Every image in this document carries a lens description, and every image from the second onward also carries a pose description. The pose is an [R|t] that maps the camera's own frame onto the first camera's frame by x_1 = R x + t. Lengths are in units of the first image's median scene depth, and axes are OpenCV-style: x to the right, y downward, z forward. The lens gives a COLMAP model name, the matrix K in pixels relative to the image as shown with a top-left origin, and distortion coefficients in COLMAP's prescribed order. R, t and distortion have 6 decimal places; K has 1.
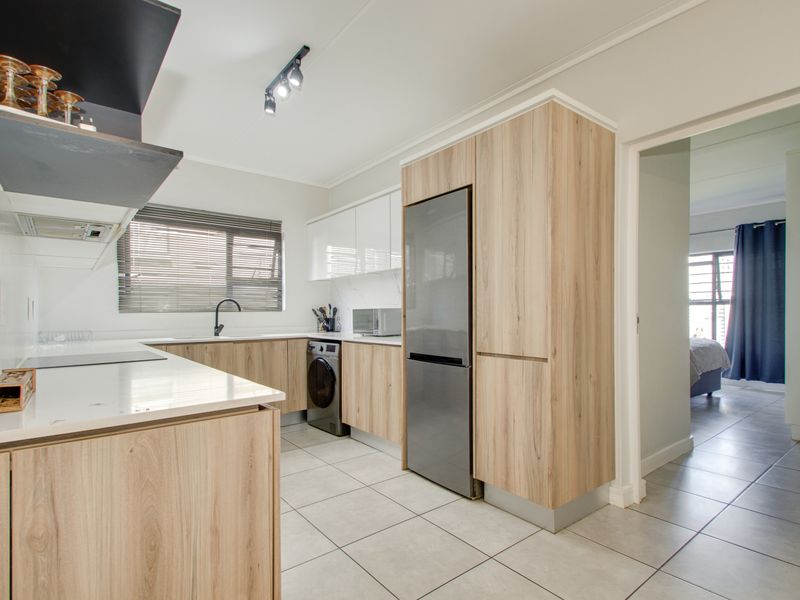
lens RADIAL K [[419.7, 0, 400.8], [0, 419.7, 319.5], [0, 0, 1]] dist [0.023993, -0.001127]
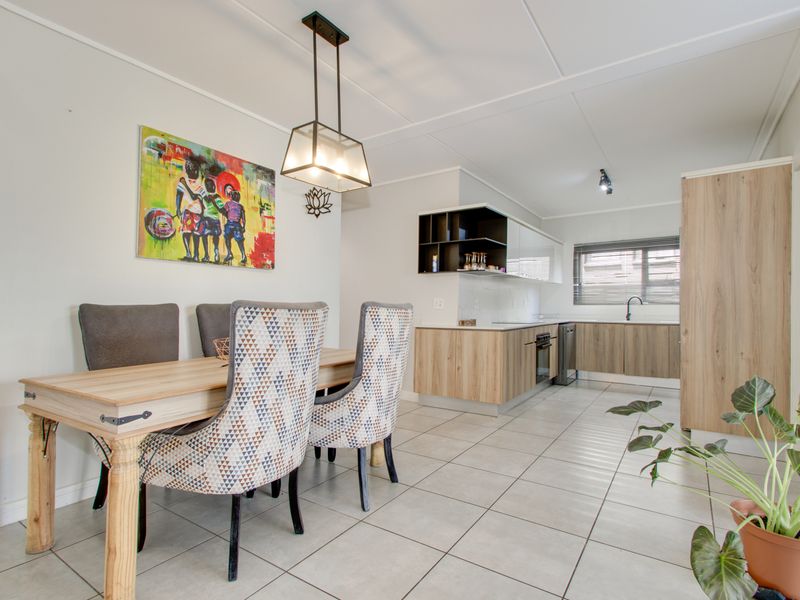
lens RADIAL K [[419.0, 0, 389.0], [0, 419.0, 302.2], [0, 0, 1]] dist [0.021468, -0.001072]
pose [[0.286584, 0.001312, -0.958054, 0.791017], [-0.020024, 0.999789, -0.004621, -0.003473], [0.957846, 0.020508, 0.286550, -0.277125]]
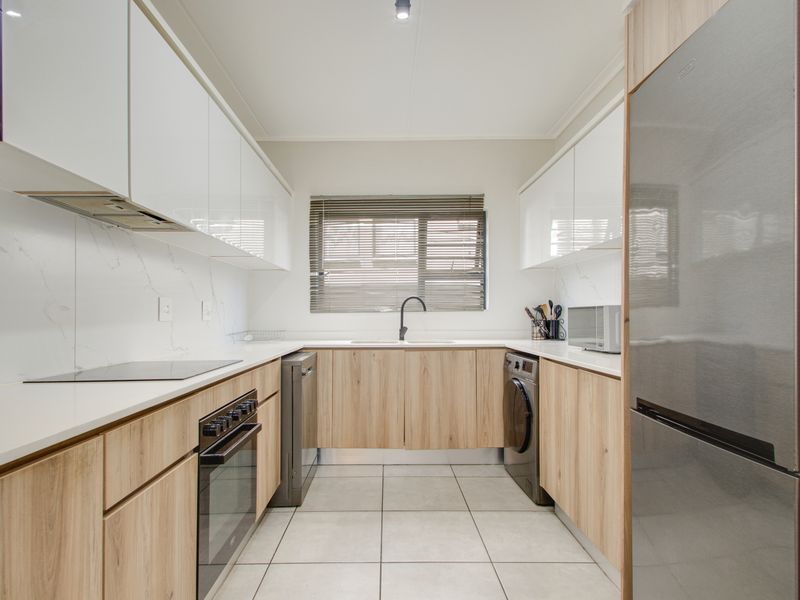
lens RADIAL K [[425.3, 0, 388.9], [0, 425.3, 310.8], [0, 0, 1]] dist [0.011331, -0.001133]
pose [[0.789215, -0.003457, -0.614108, 0.068581], [-0.009783, 0.999786, -0.018200, -0.004185], [0.614040, 0.020372, 0.789012, 0.310212]]
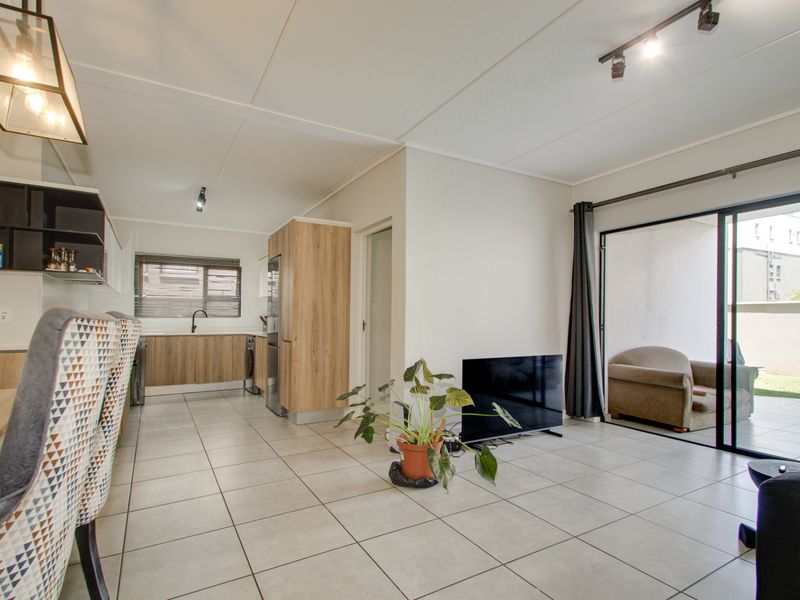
lens RADIAL K [[419.7, 0, 400.8], [0, 419.7, 319.5], [0, 0, 1]] dist [0.023993, -0.001127]
pose [[0.990310, 0.011069, -0.138435, 0.582876], [-0.013385, 0.999785, -0.015810, 0.003966], [0.138230, 0.017510, 0.990245, -0.501596]]
